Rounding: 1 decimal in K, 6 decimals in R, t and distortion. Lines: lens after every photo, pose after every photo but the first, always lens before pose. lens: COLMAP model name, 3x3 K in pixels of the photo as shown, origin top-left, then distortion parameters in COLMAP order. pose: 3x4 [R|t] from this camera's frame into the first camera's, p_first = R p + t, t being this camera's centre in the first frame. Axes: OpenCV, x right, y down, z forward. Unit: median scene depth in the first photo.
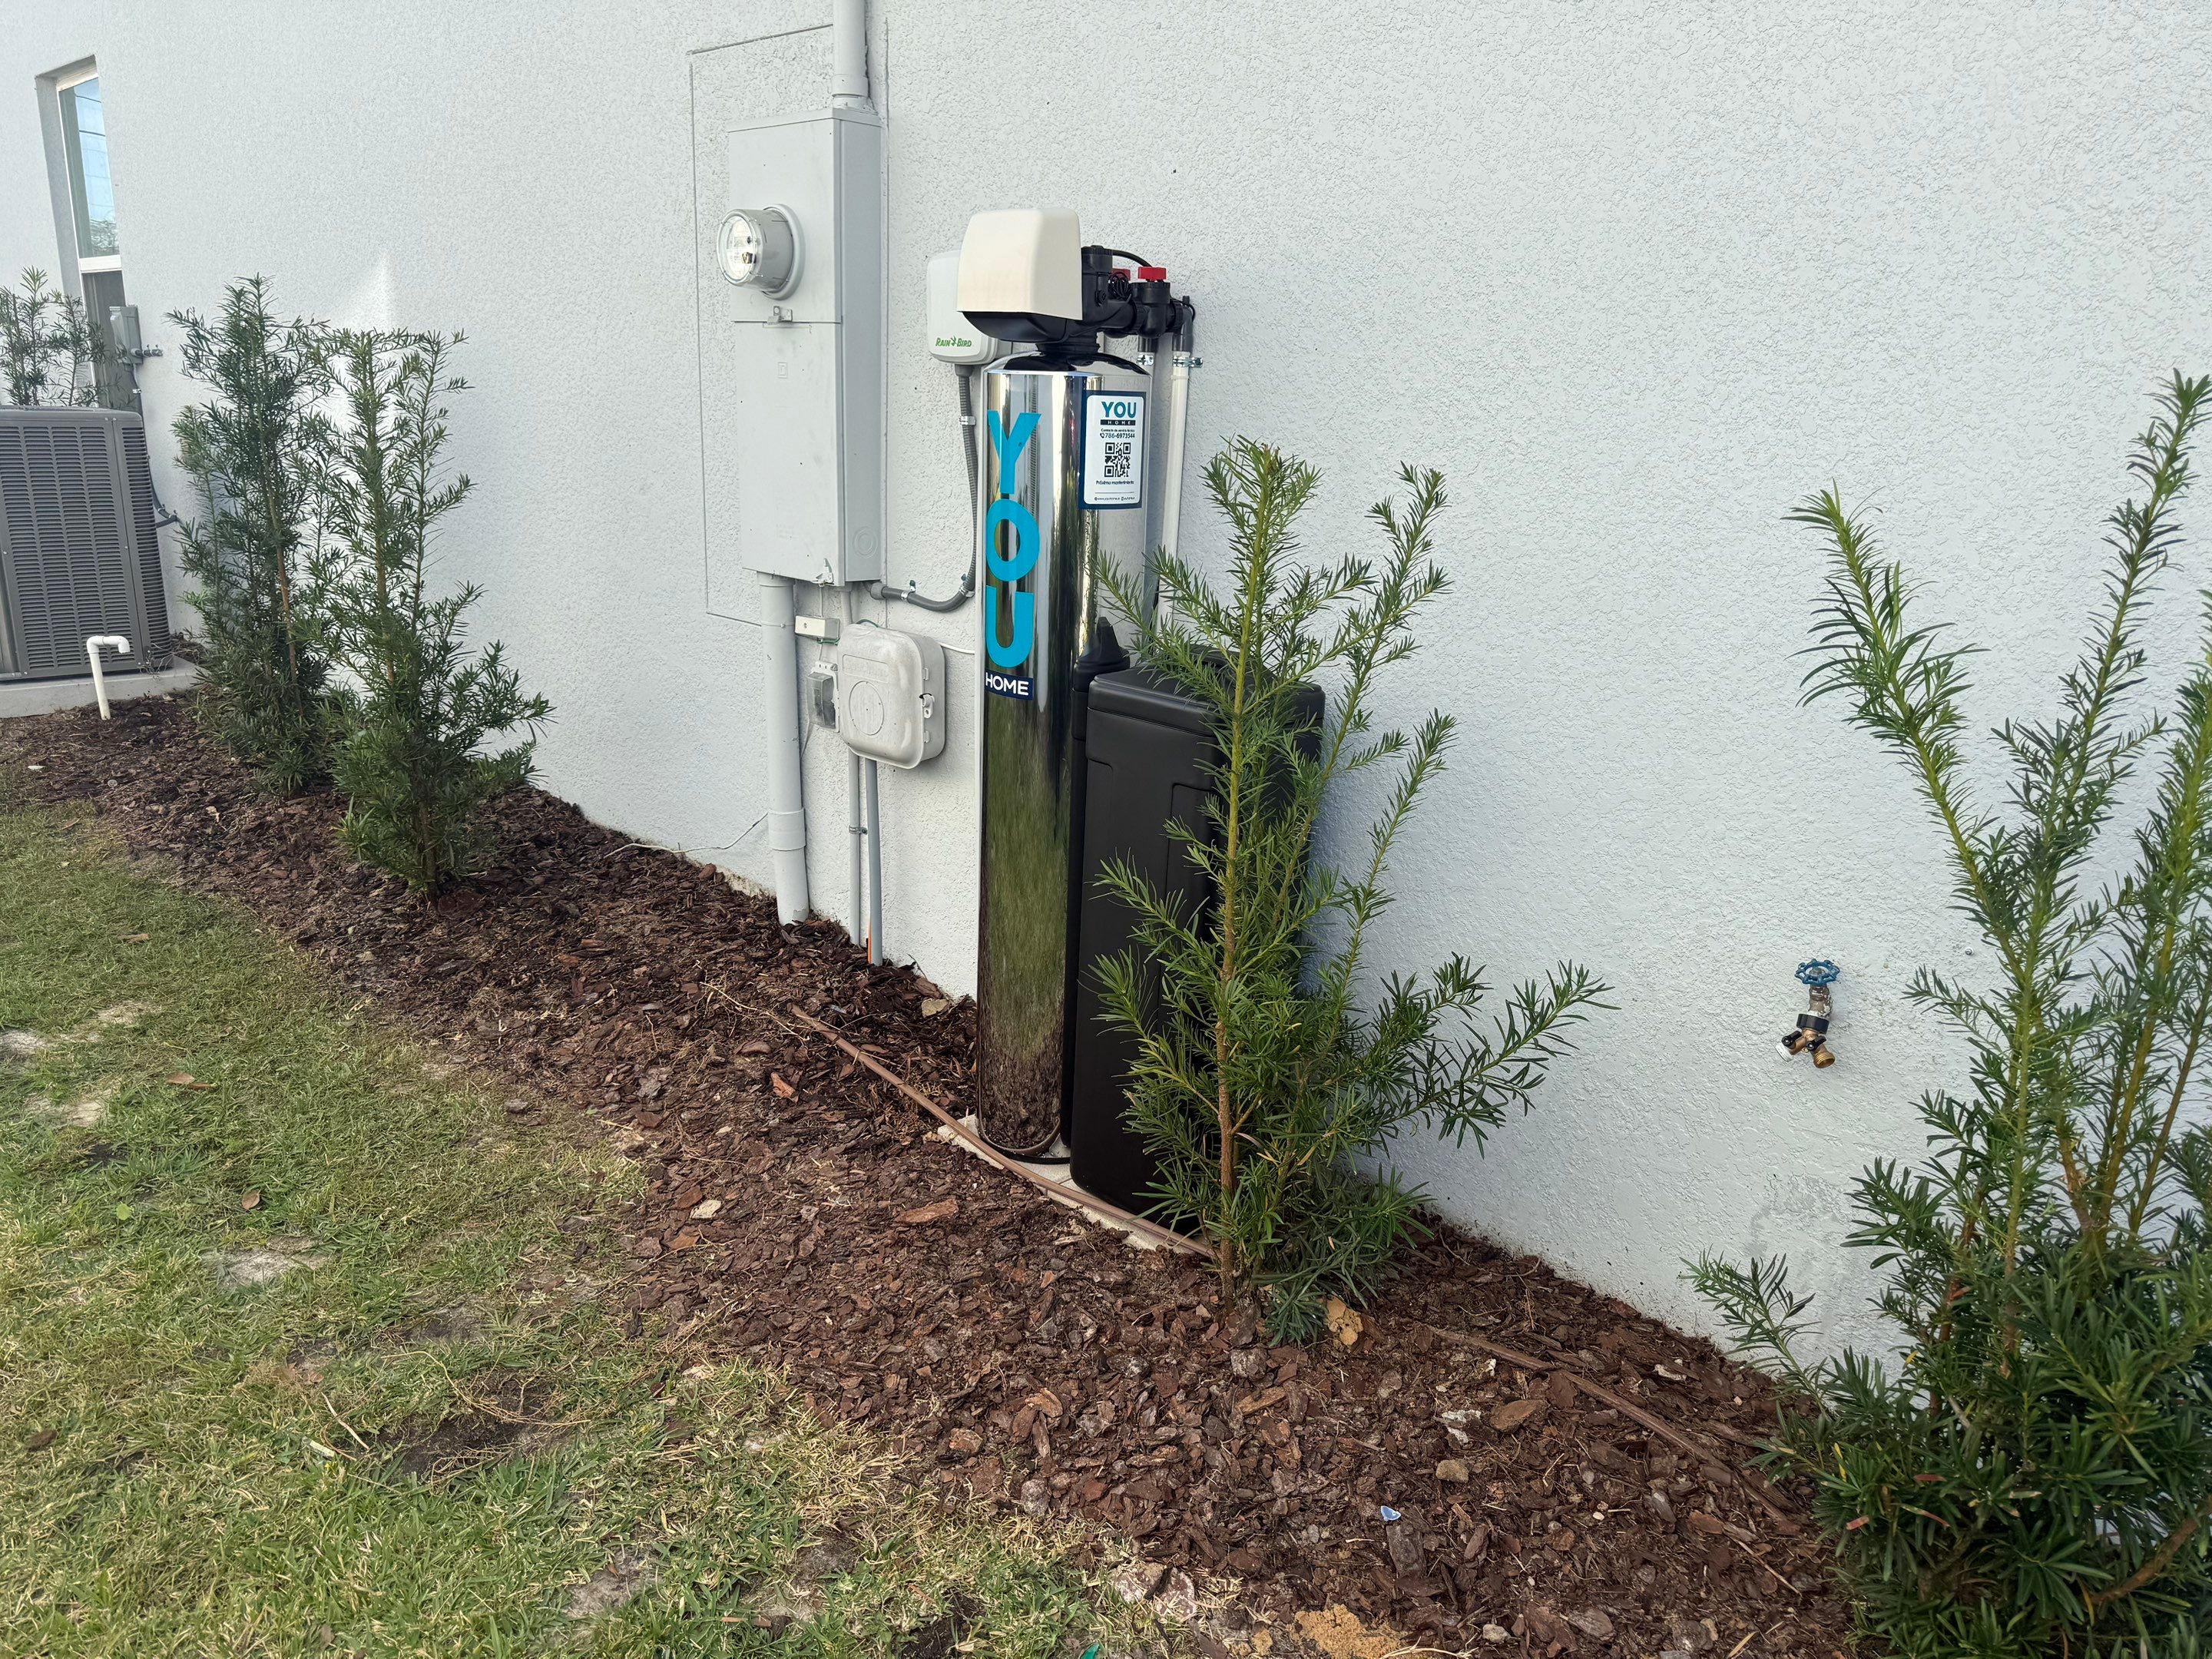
lens RADIAL K [[1569.2, 0, 1067.0], [0, 1569.2, 835.0], [0, 0, 1]] dist [0.064609, -0.103272]
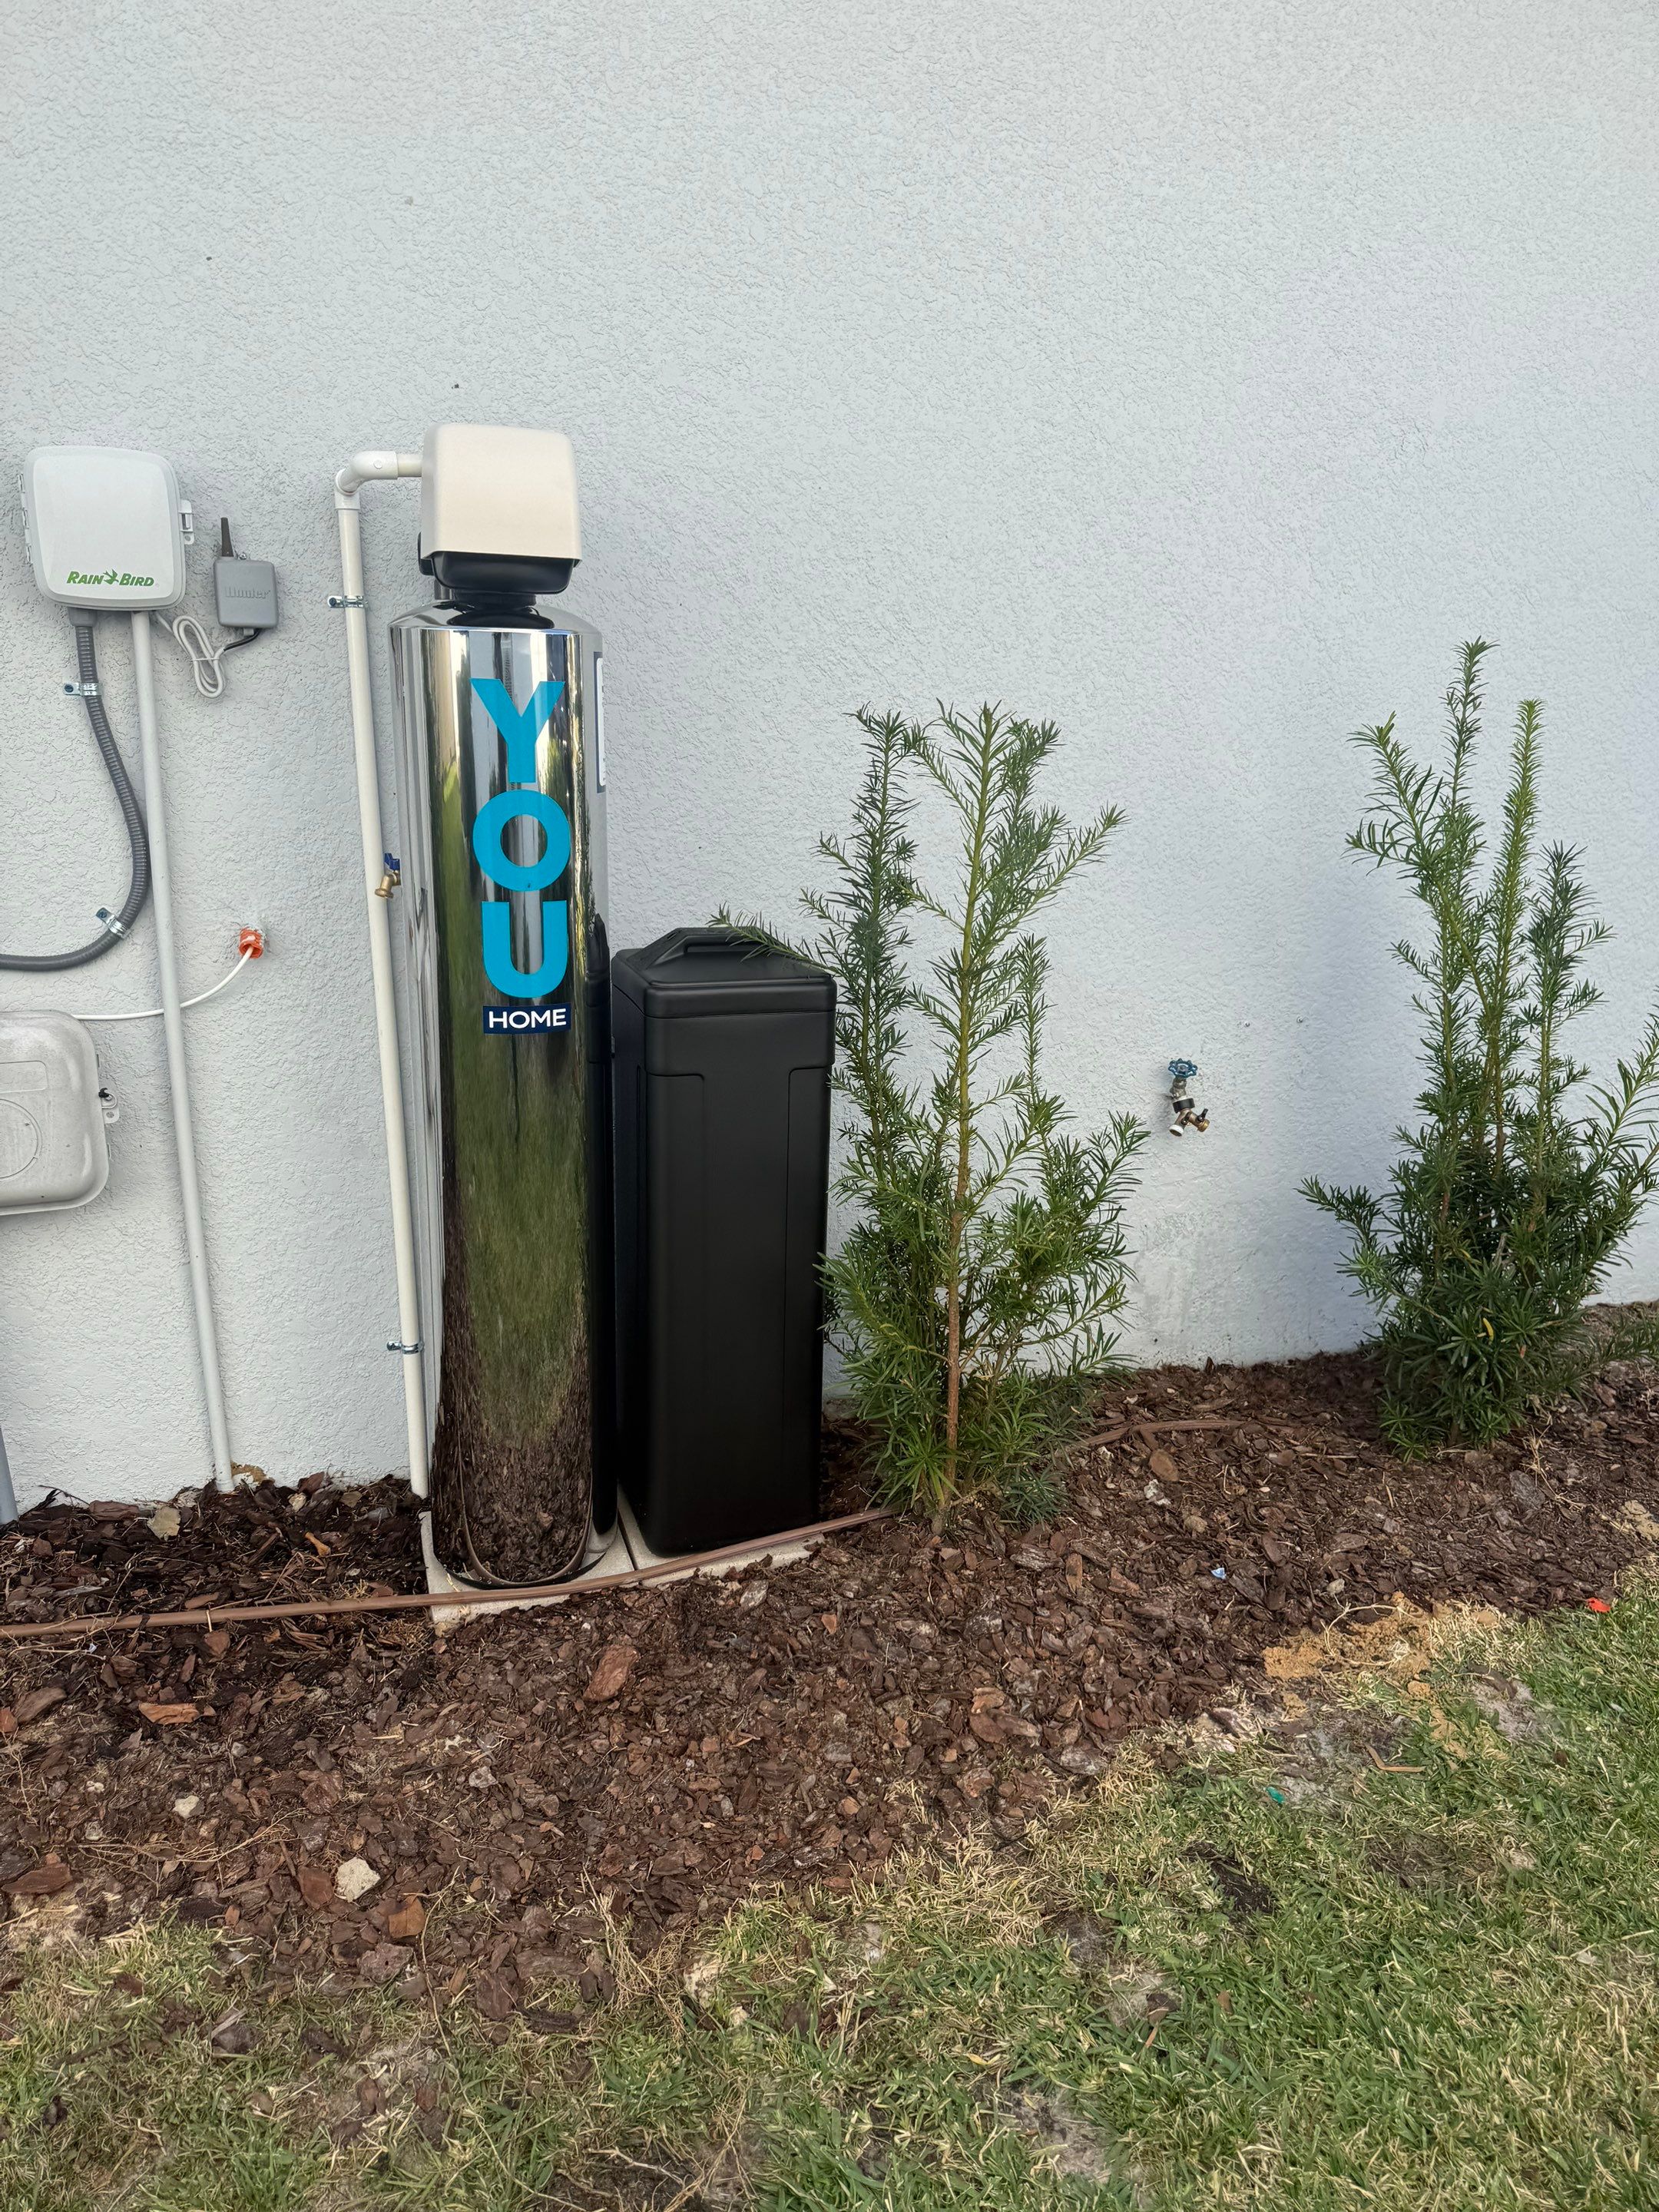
lens RADIAL K [[1560.4, 0, 824.2], [0, 1560.4, 1117.8], [0, 0, 1]] dist [0.010937, -0.010589]
pose [[0.430499, -0.268216, 0.861818, -0.664823], [0.246392, 0.953484, 0.173666, -0.145878], [-0.868310, 0.137582, 0.476560, 0.489979]]
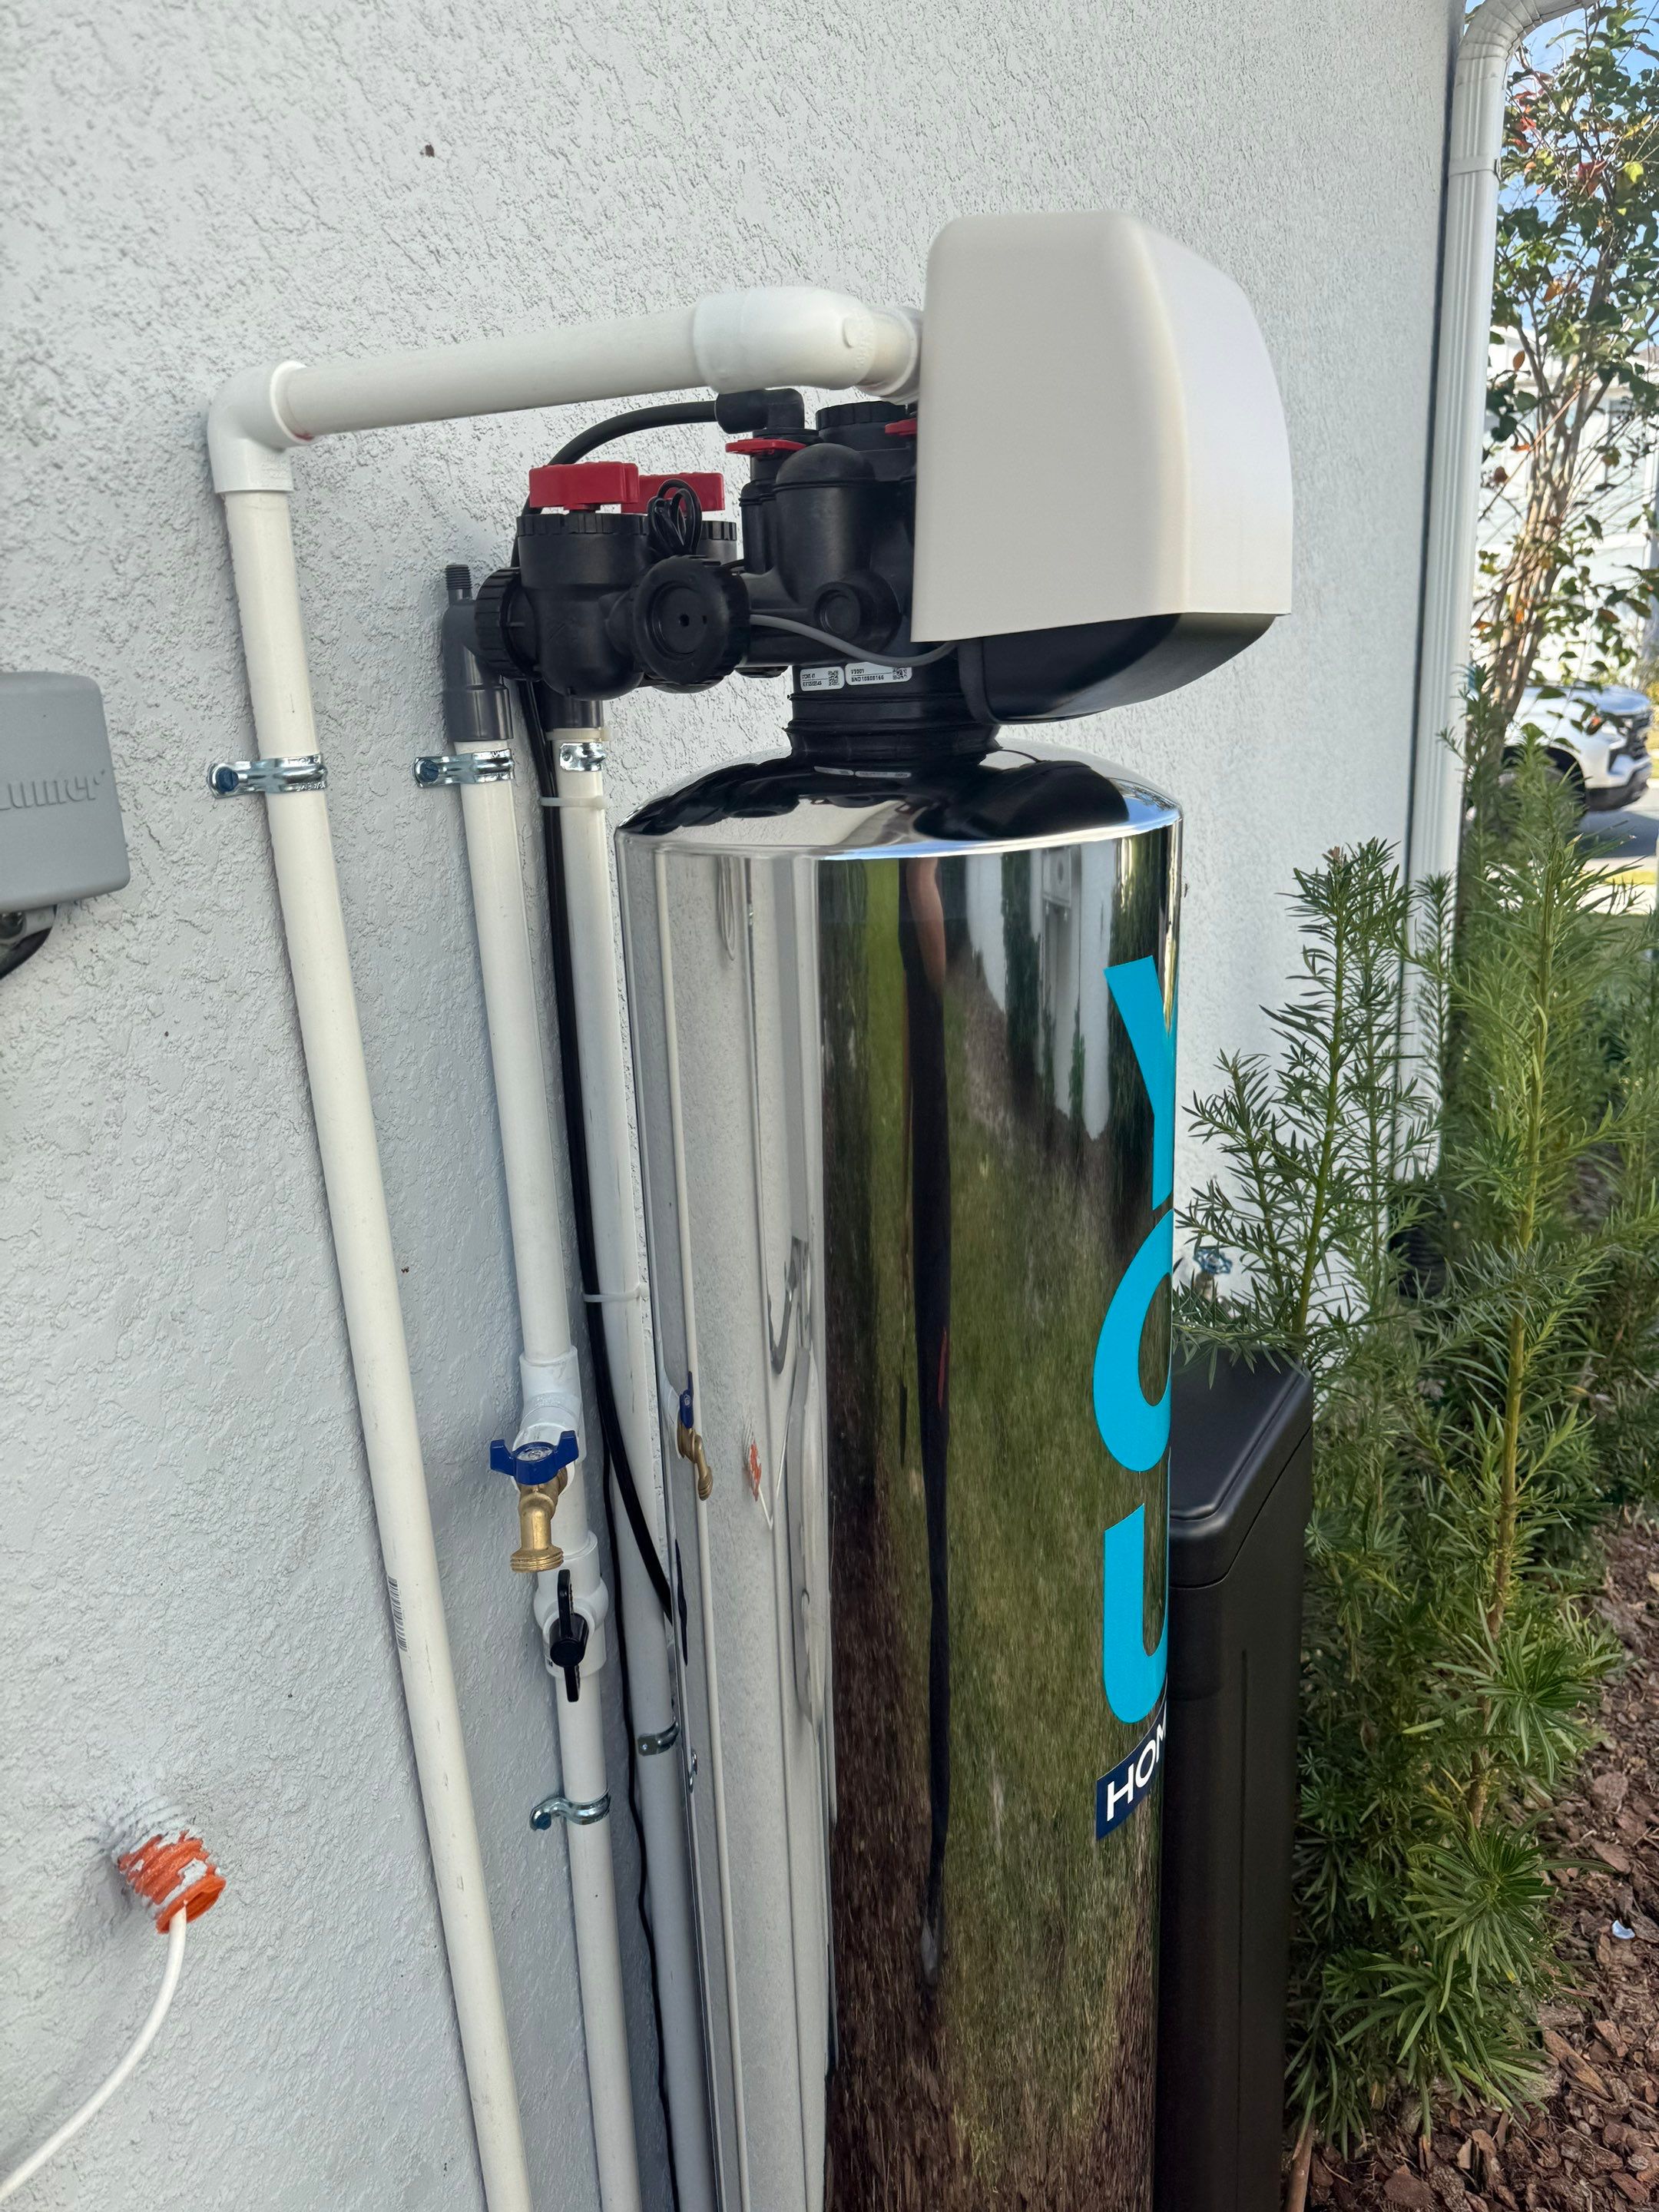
lens RADIAL K [[1571.6, 0, 829.5], [0, 1571.6, 1106.0], [0, 0, 1]] dist [0.002556, -0.004878]
pose [[-0.269384, -0.284268, 0.920122, -0.277200], [0.309045, 0.879391, 0.362164, -0.344414], [-0.912099, 0.381920, -0.149042, 1.043563]]
